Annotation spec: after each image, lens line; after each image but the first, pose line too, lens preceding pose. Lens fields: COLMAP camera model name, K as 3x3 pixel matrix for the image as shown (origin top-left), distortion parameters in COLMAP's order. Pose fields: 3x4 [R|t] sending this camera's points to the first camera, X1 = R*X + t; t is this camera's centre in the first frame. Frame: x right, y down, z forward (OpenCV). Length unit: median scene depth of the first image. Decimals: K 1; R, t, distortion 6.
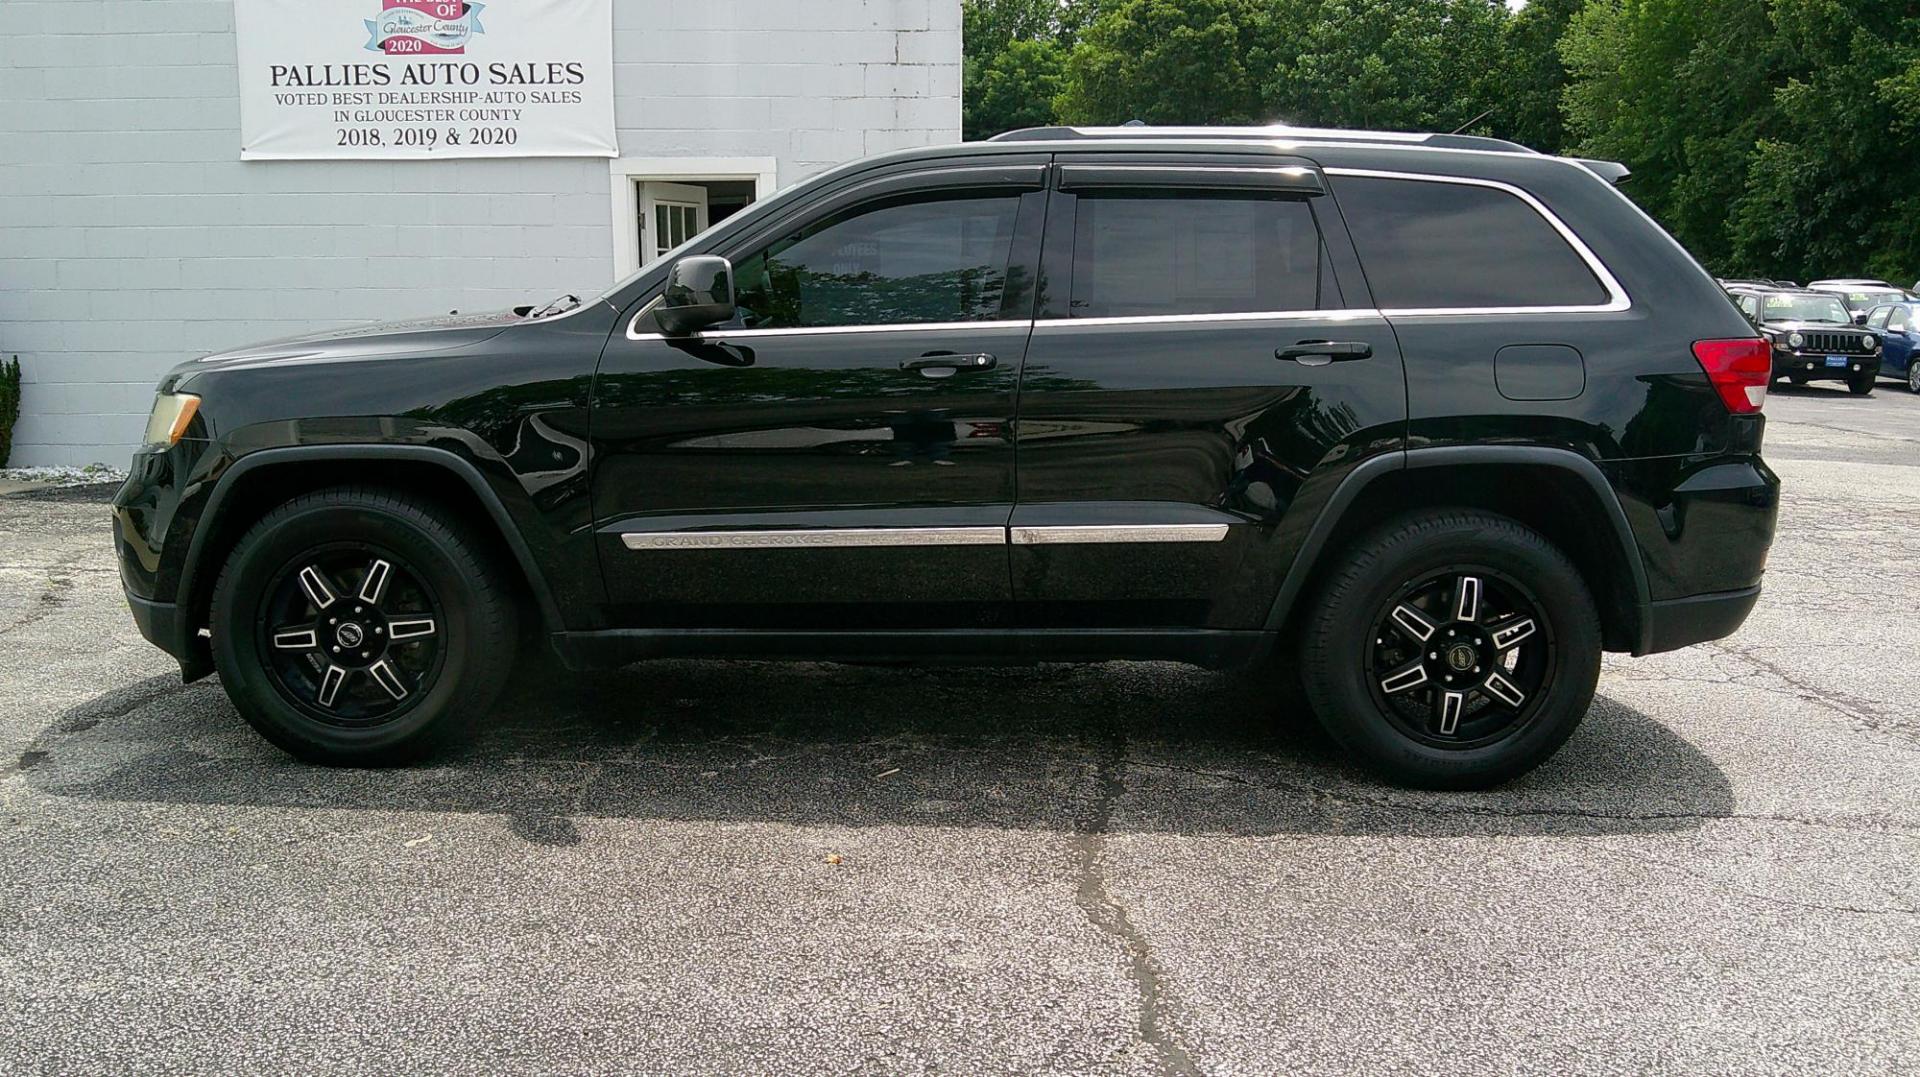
lens RADIAL K [[1734.5, 0, 948.4], [0, 1734.5, 538.4], [0, 0, 1]] dist [0.090418, -0.221579]
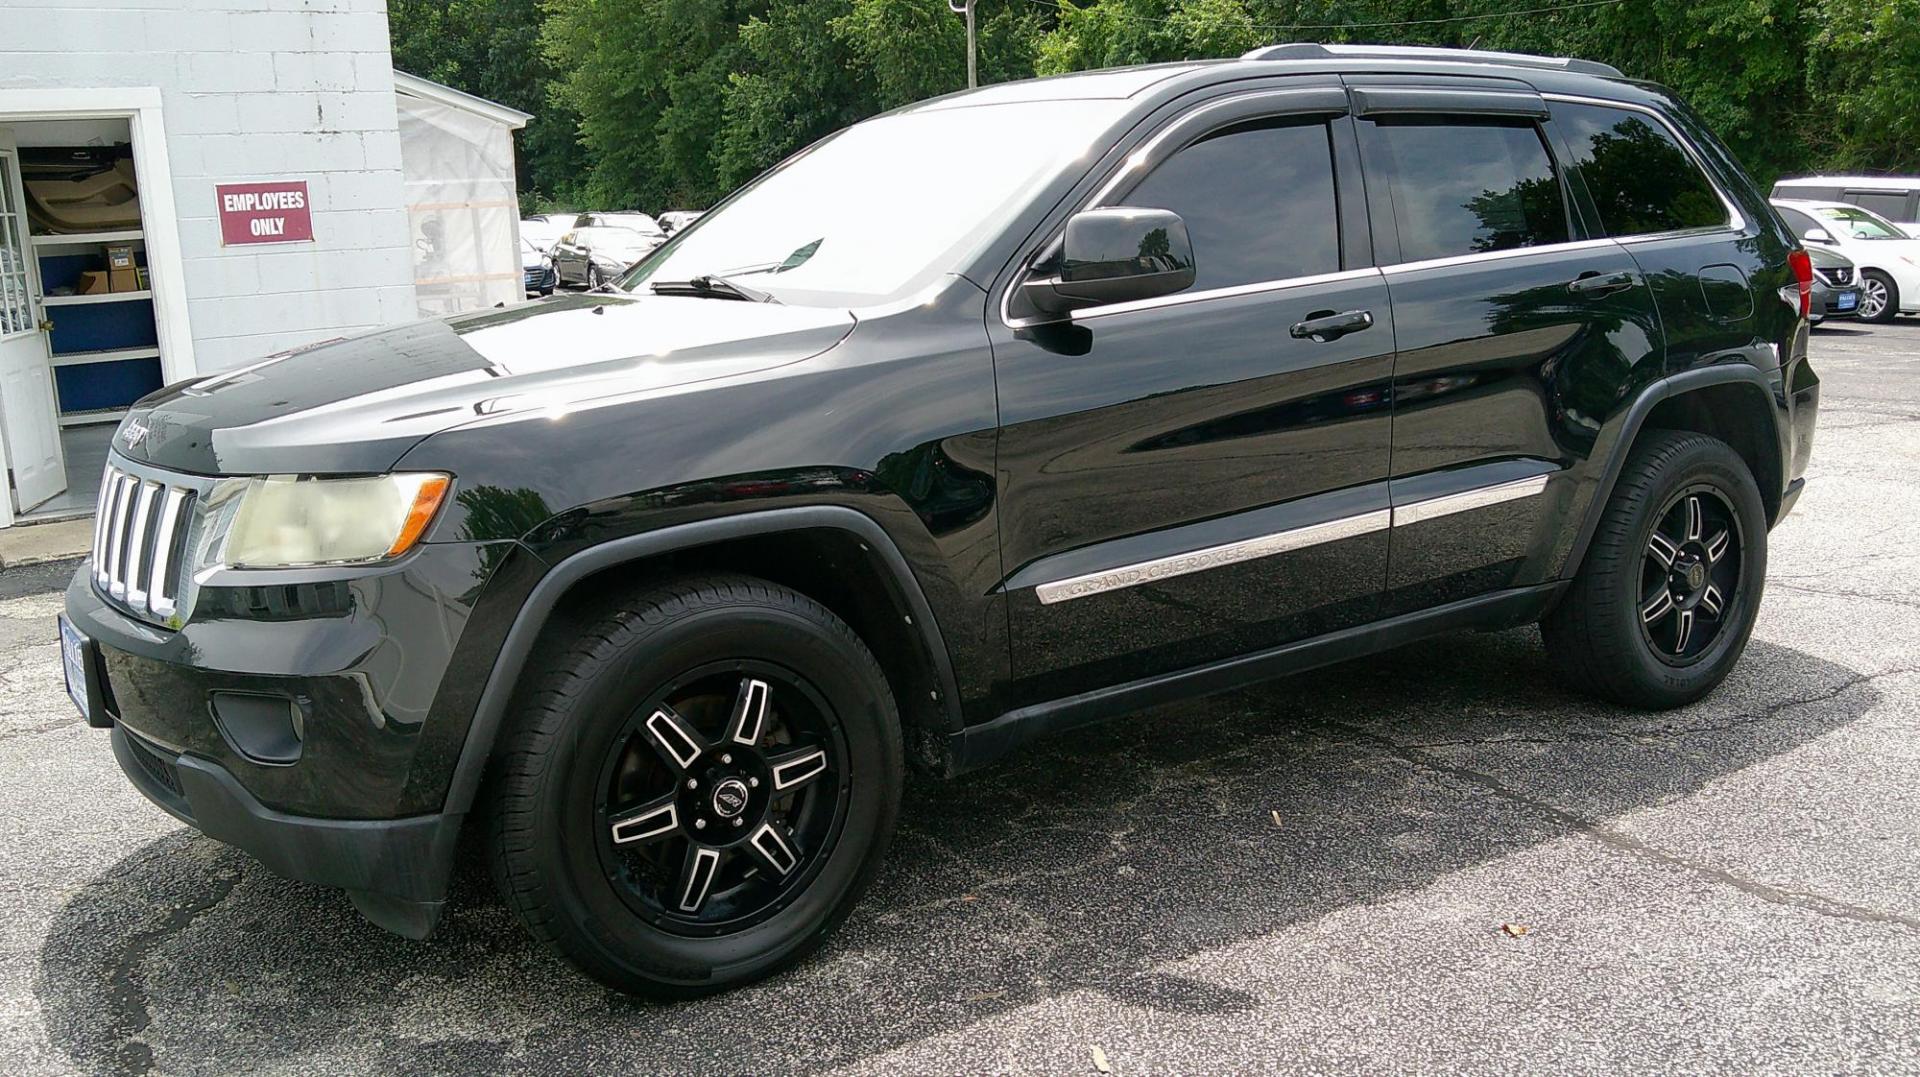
lens RADIAL K [[1734.5, 0, 948.4], [0, 1734.5, 538.4], [0, 0, 1]] dist [0.090418, -0.221579]
pose [[0.820670, -0.142573, 0.553330, -0.623057], [0.122615, 0.989754, 0.073167, -0.081464], [-0.558092, 0.007801, 0.829743, 0.392511]]
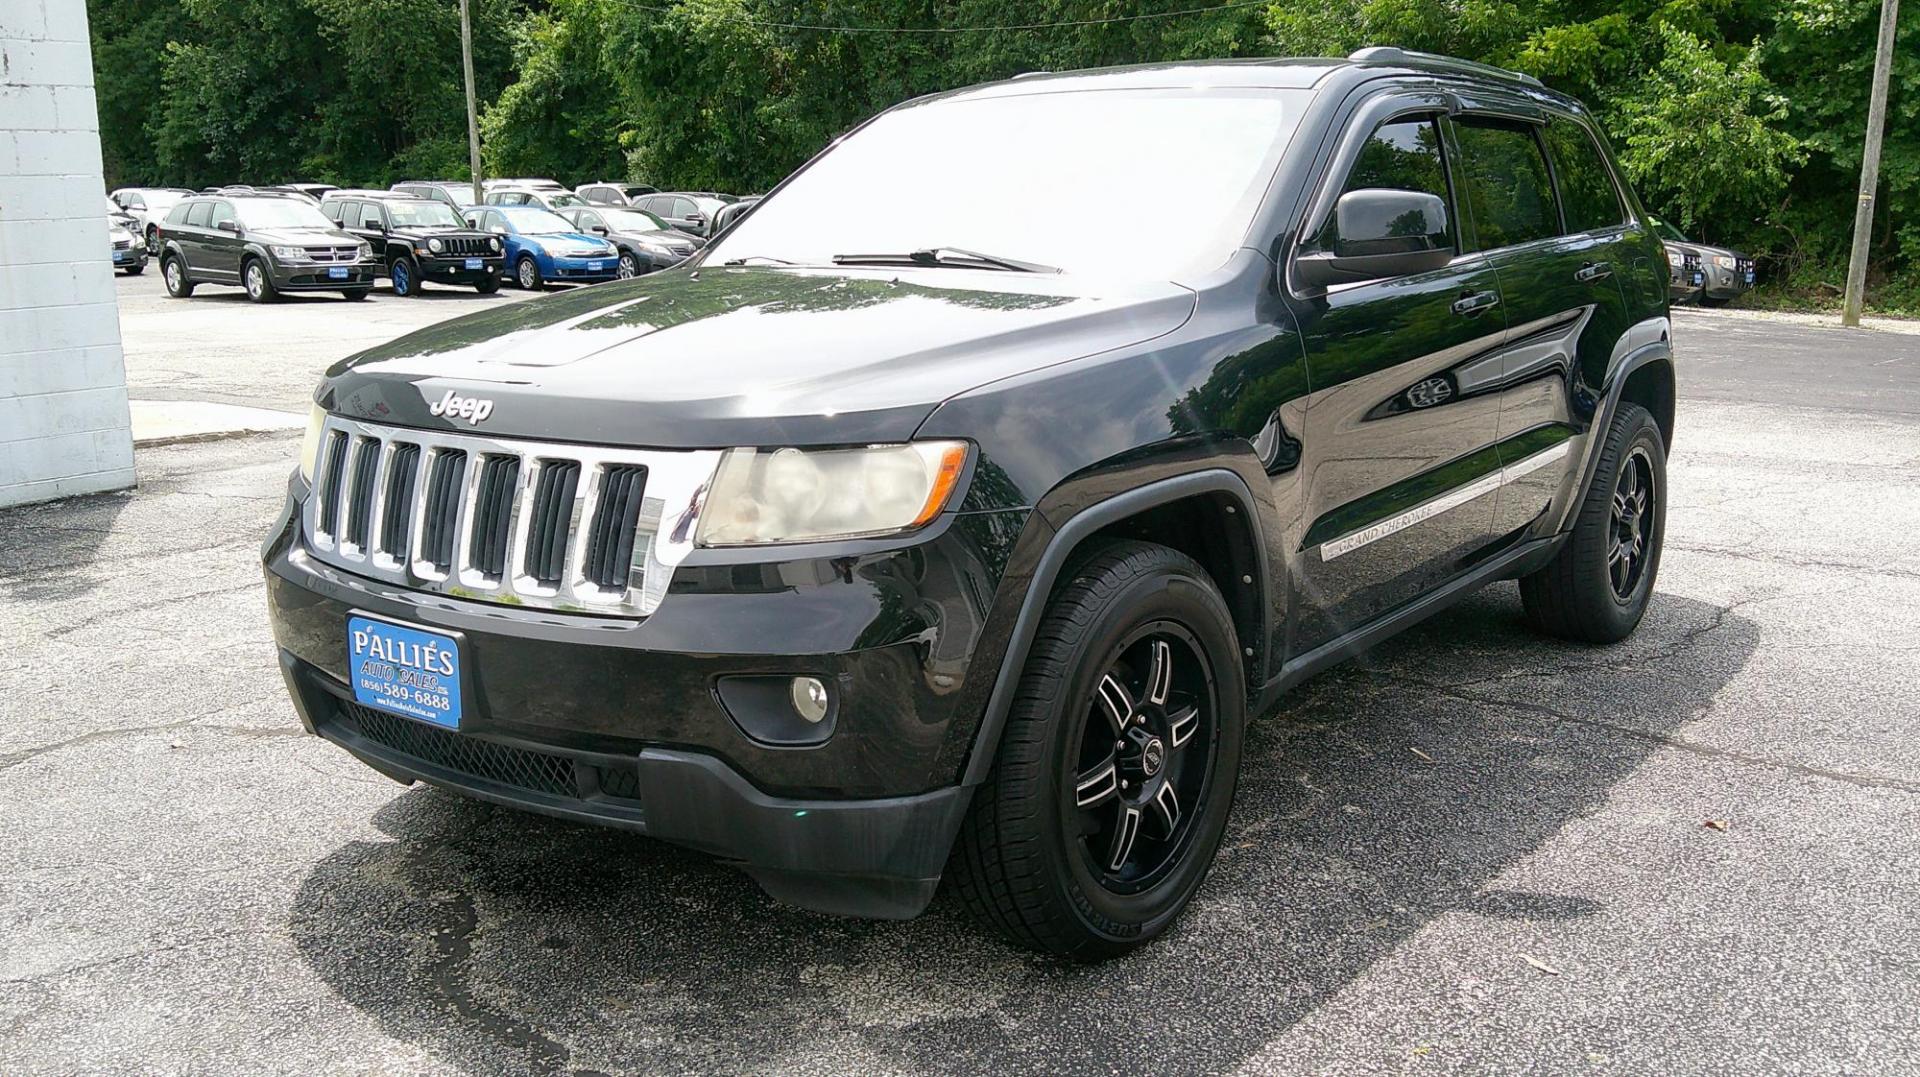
lens RADIAL K [[1734.5, 0, 948.4], [0, 1734.5, 538.4], [0, 0, 1]] dist [0.090418, -0.221579]
pose [[0.600511, -0.168367, 0.781690, -0.903312], [0.125849, 0.985298, 0.115542, -0.117615], [-0.789651, 0.028991, 0.612871, 0.634890]]
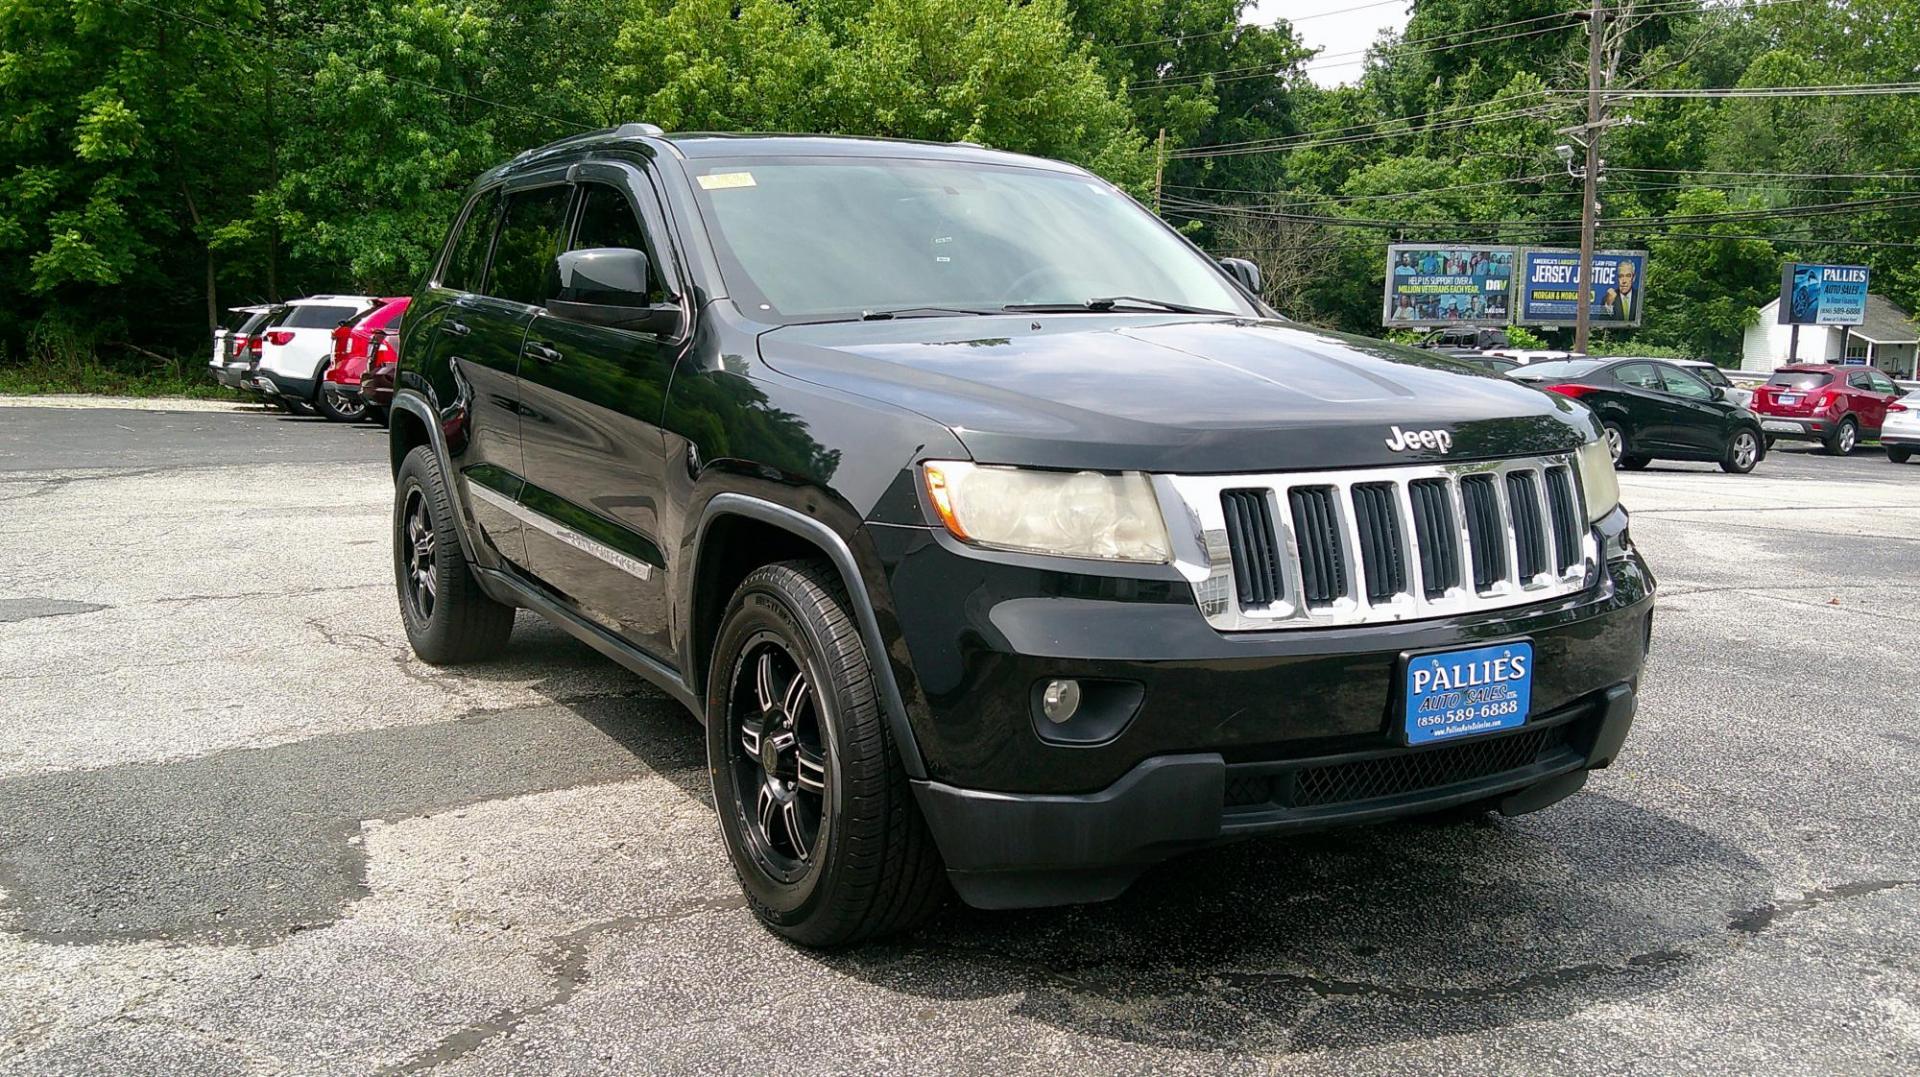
lens RADIAL K [[1734.5, 0, 948.4], [0, 1734.5, 538.4], [0, 0, 1]] dist [0.090418, -0.221579]
pose [[-0.516557, -0.141487, 0.844482, -0.983278], [0.102107, 0.969037, 0.224813, -0.248840], [-0.850143, 0.202356, -0.486116, 1.675494]]
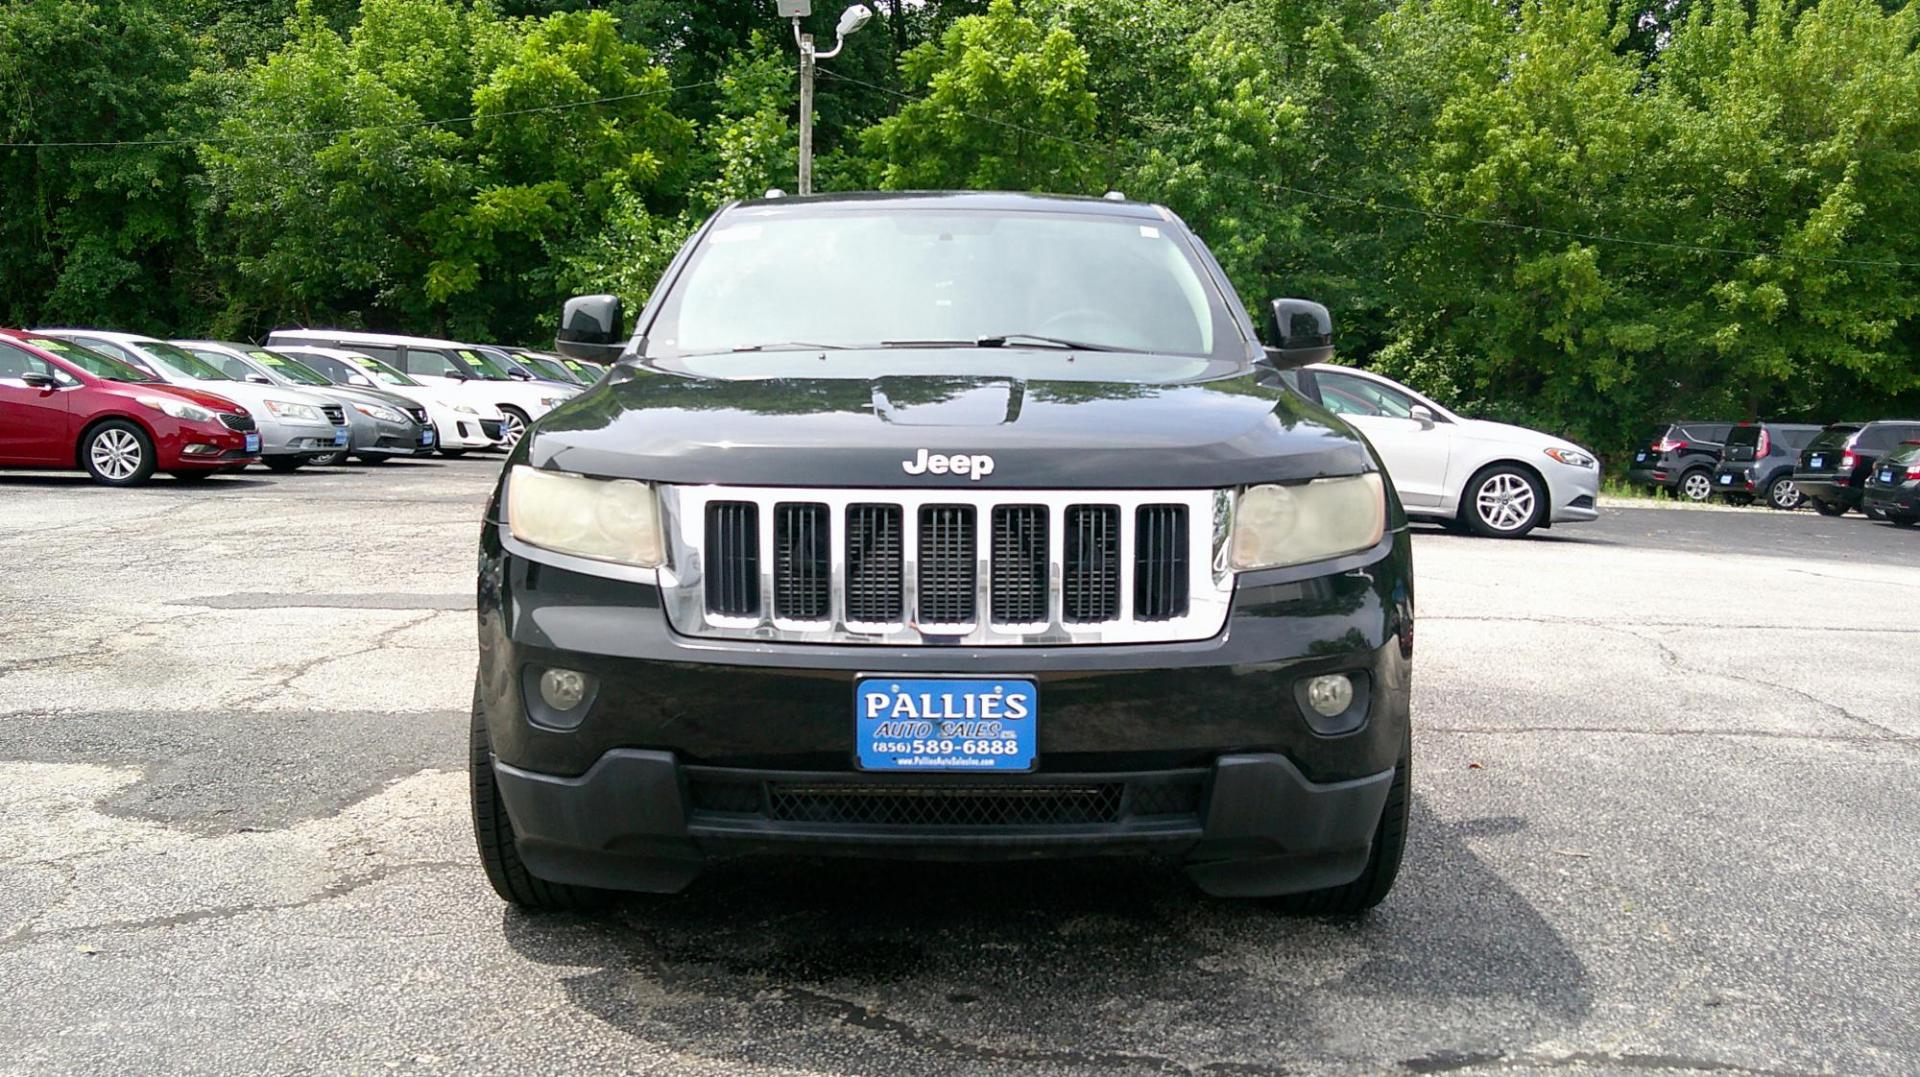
lens RADIAL K [[1758.8, 0, 941.0], [0, 1758.8, 505.0], [0, 0, 1]] dist [0.028763, -0.104509]
pose [[-0.017428, -0.095427, 0.995284, -1.169642], [0.129102, 0.986887, 0.096883, -0.163940], [-0.991478, 0.130182, -0.004880, 1.185143]]
